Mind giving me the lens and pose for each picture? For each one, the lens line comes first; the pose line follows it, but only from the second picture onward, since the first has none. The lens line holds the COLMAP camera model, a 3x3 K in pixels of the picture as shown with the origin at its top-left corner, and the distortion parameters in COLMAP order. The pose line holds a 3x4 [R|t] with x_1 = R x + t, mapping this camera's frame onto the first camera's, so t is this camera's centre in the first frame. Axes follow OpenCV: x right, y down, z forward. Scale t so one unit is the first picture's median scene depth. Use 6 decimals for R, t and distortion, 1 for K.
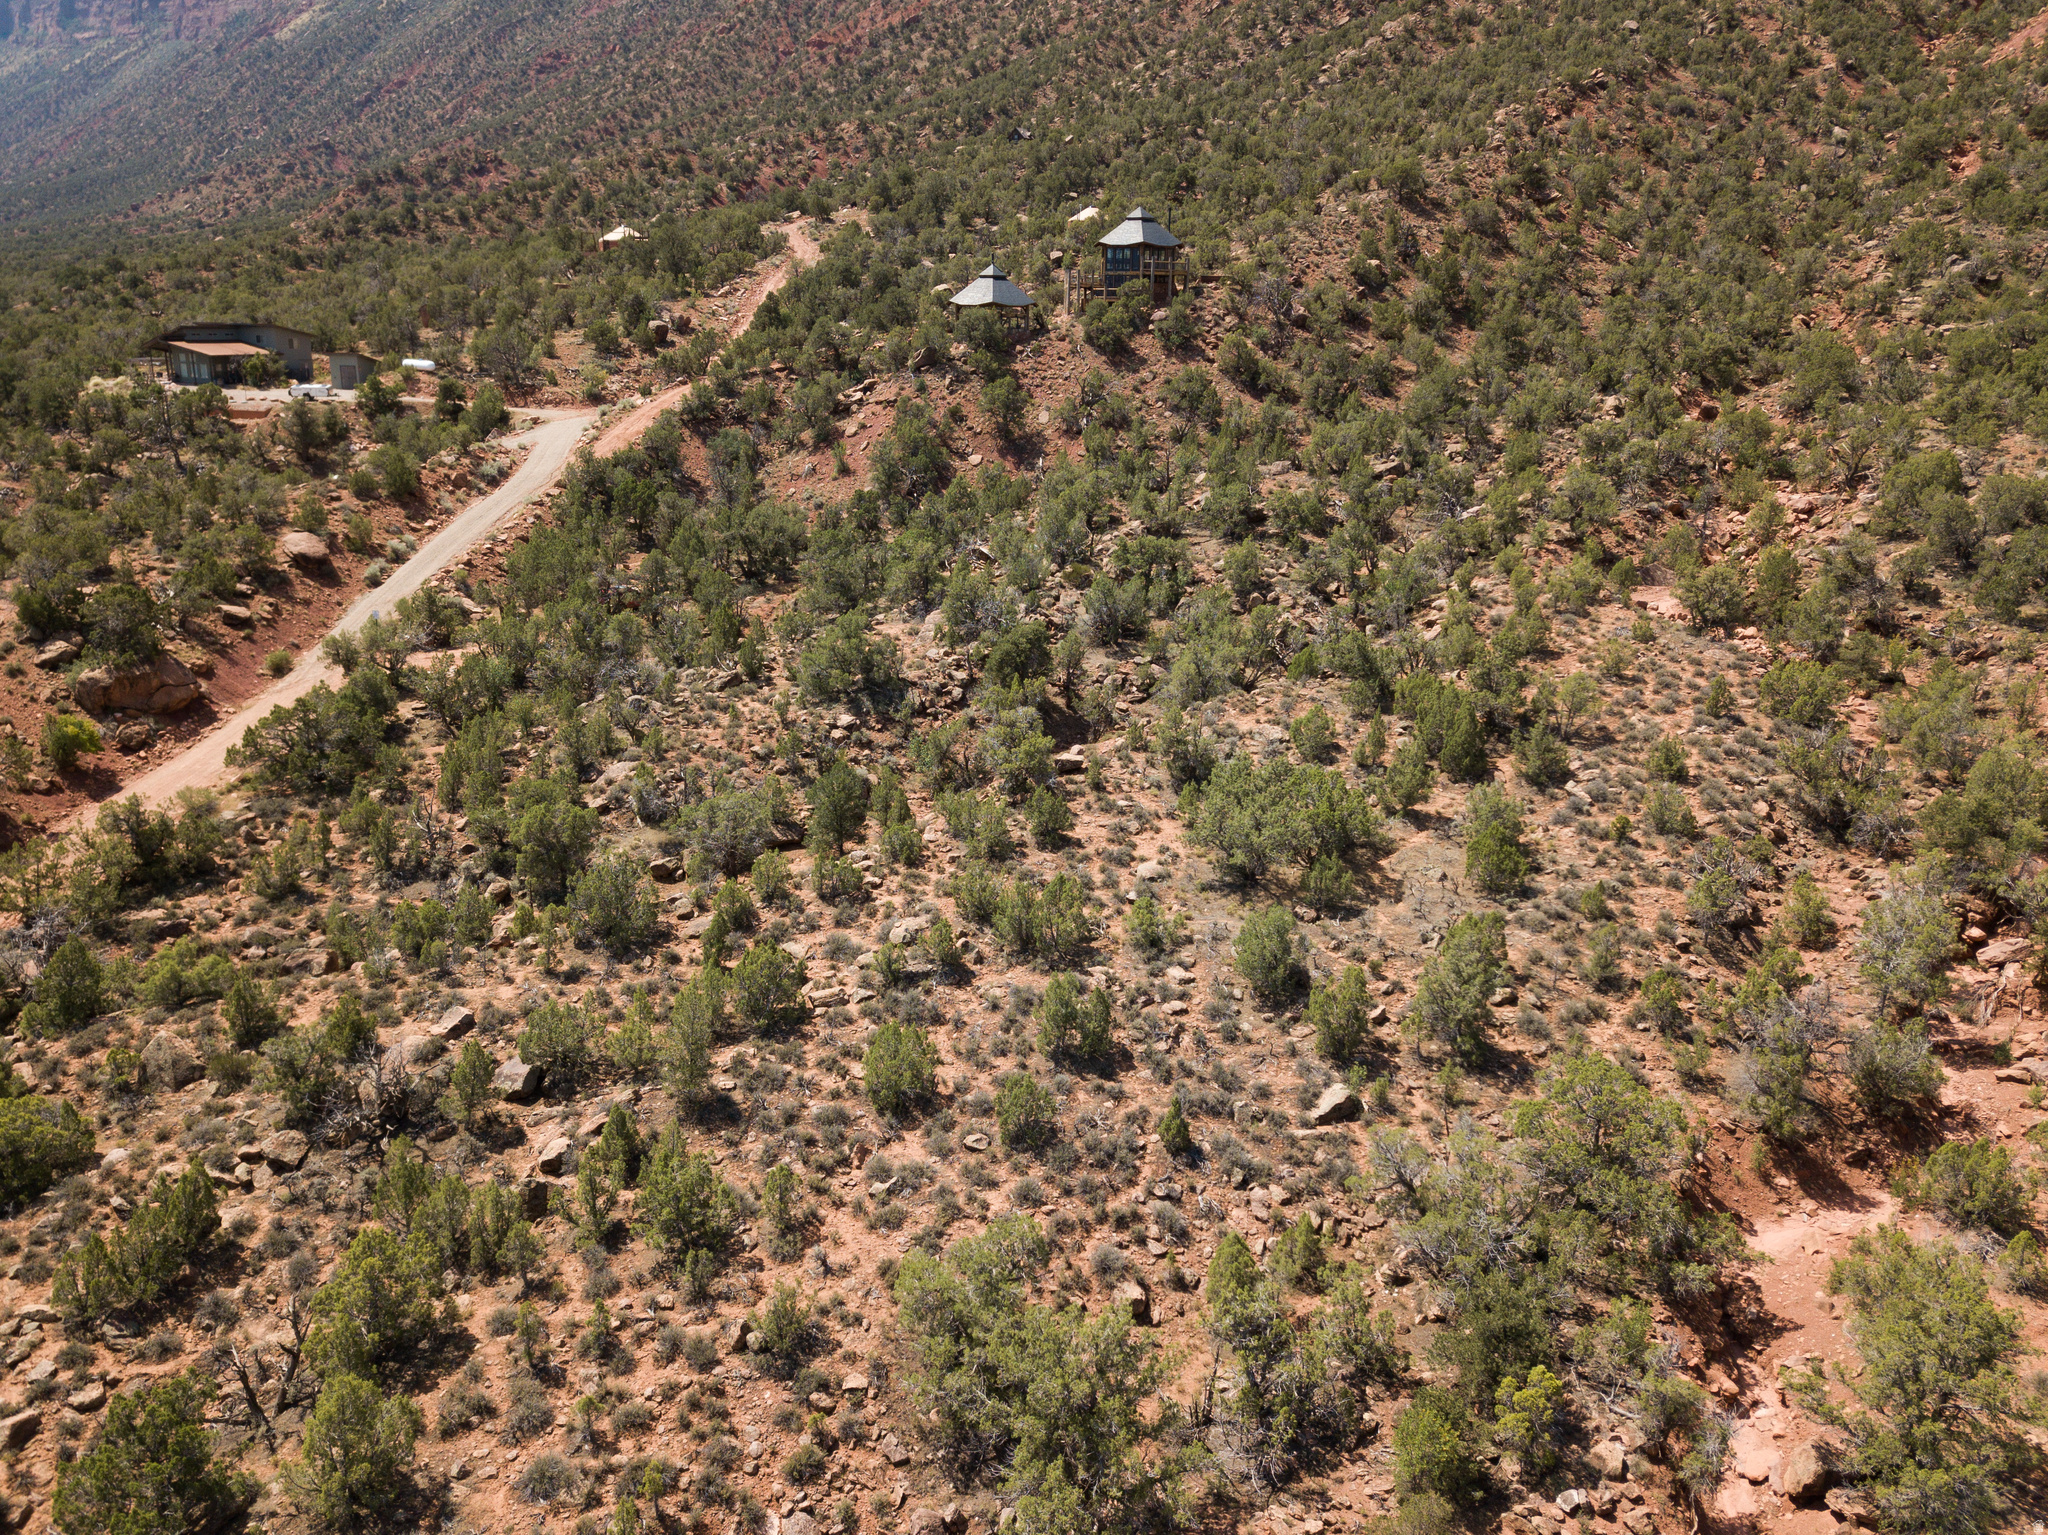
lens RADIAL K [[1572.7, 0, 1025.0], [0, 1572.7, 765.5], [0, 0, 1]] dist [0.010306, -0.001643]
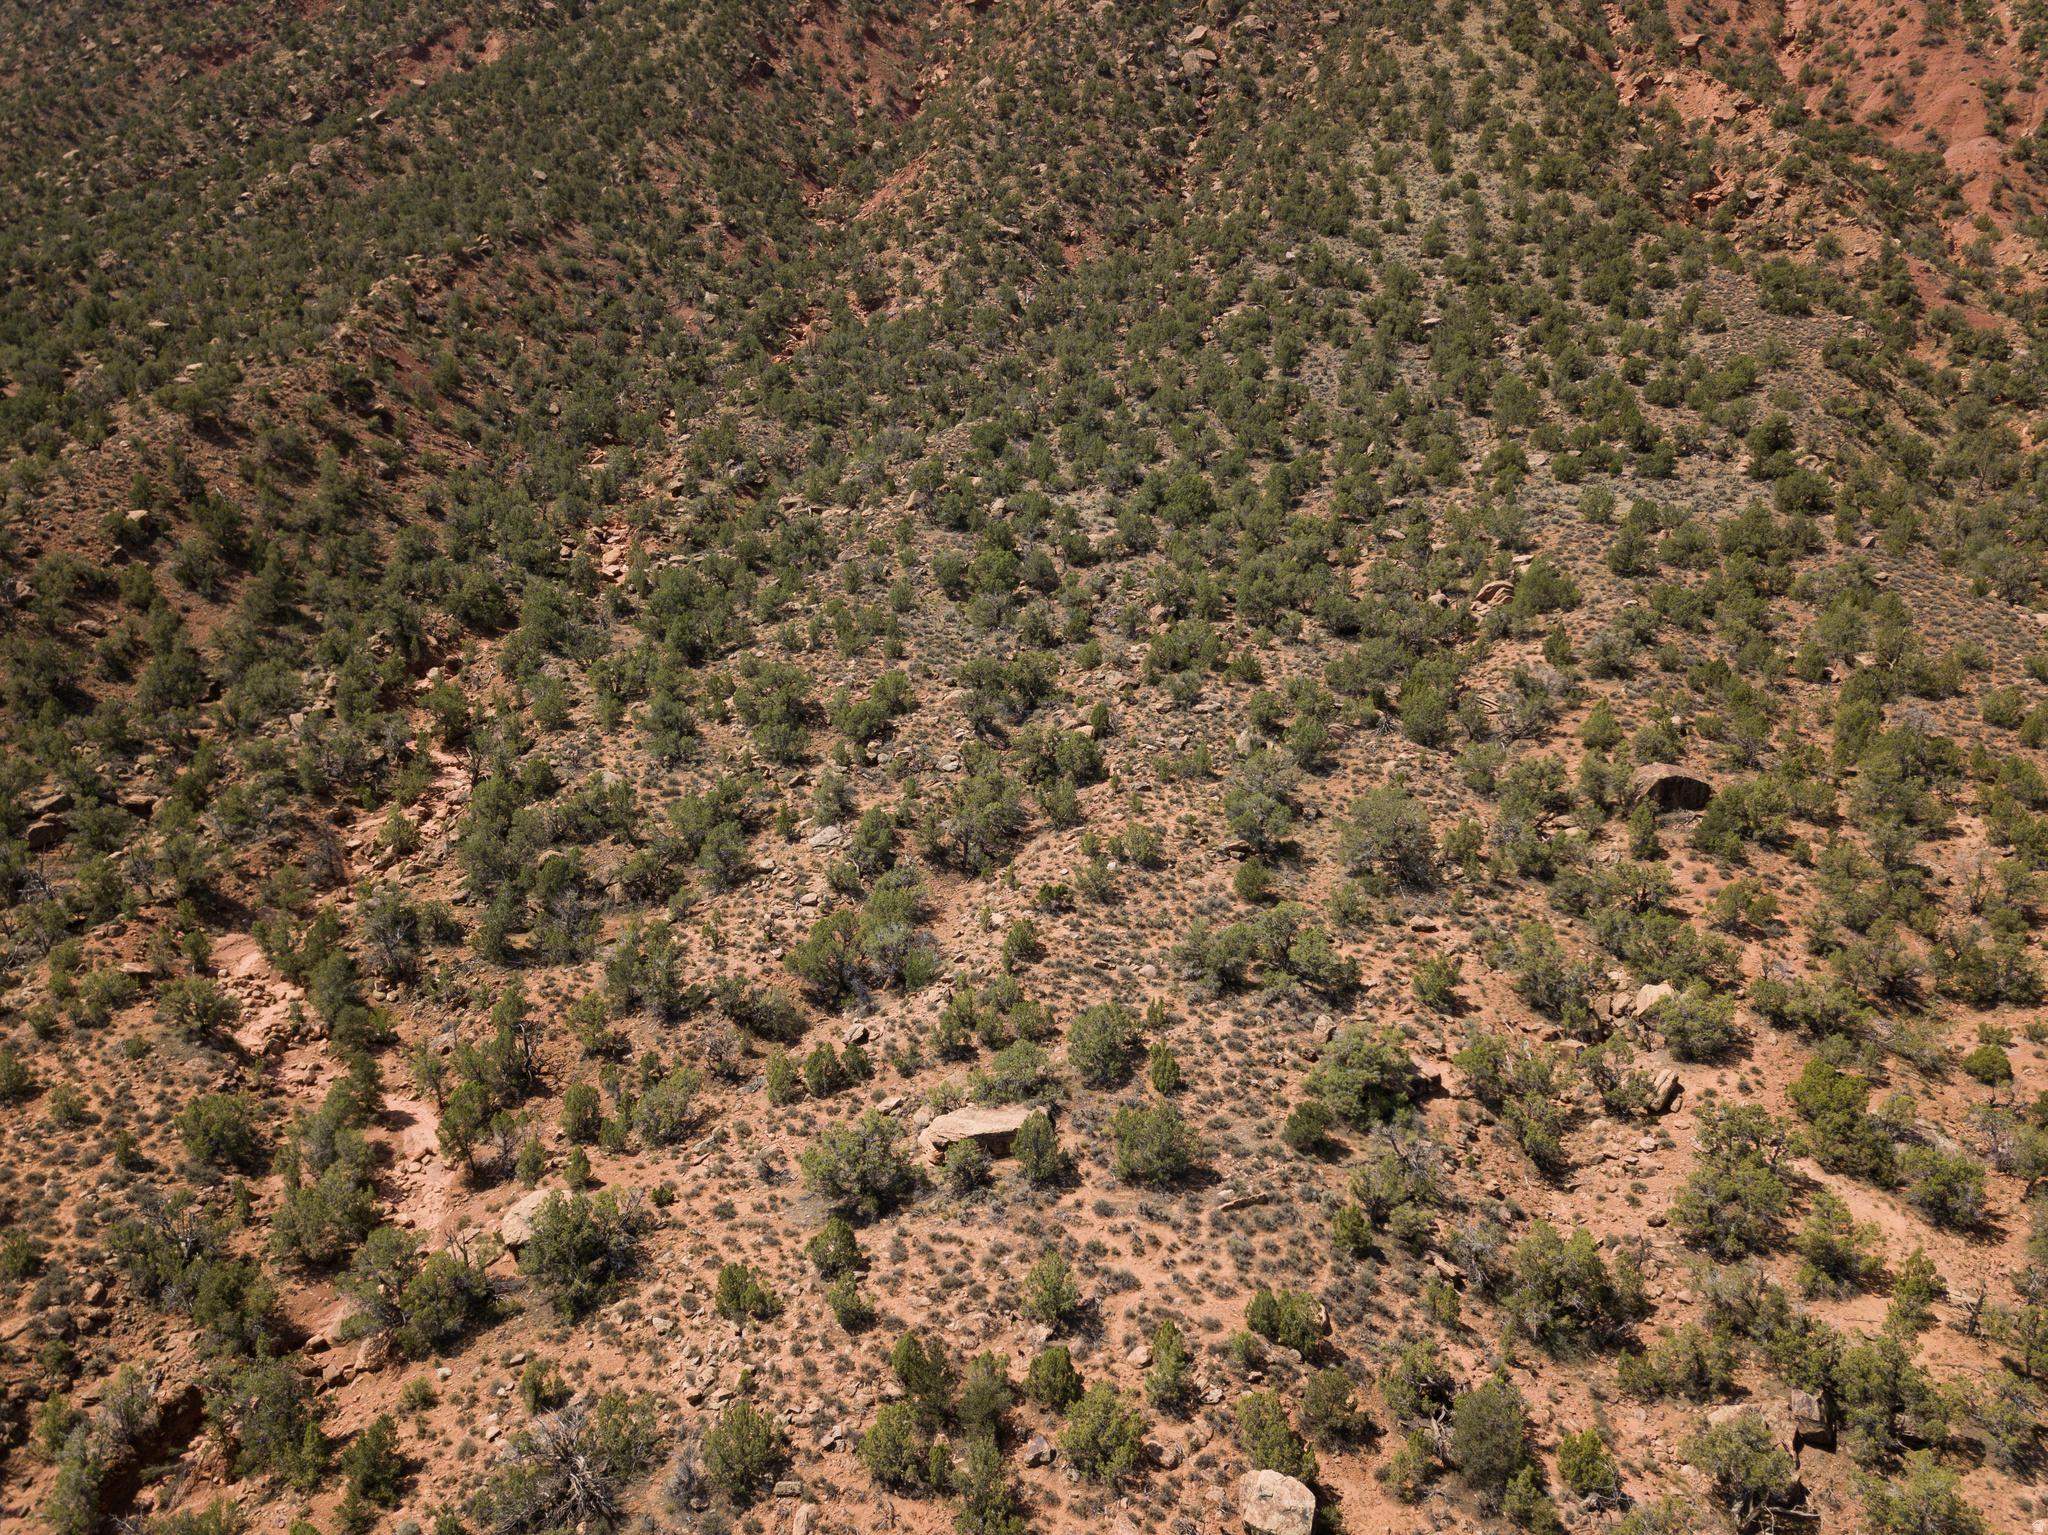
lens RADIAL K [[1565.8, 0, 1024.2], [0, 1565.8, 758.6], [0, 0, 1]] dist [0.015984, -0.012700]
pose [[0.873878, -0.138922, 0.465874, 0.124442], [0.143894, 0.989275, 0.025084, -0.061359], [-0.464362, 0.045116, 0.884496, -0.071601]]
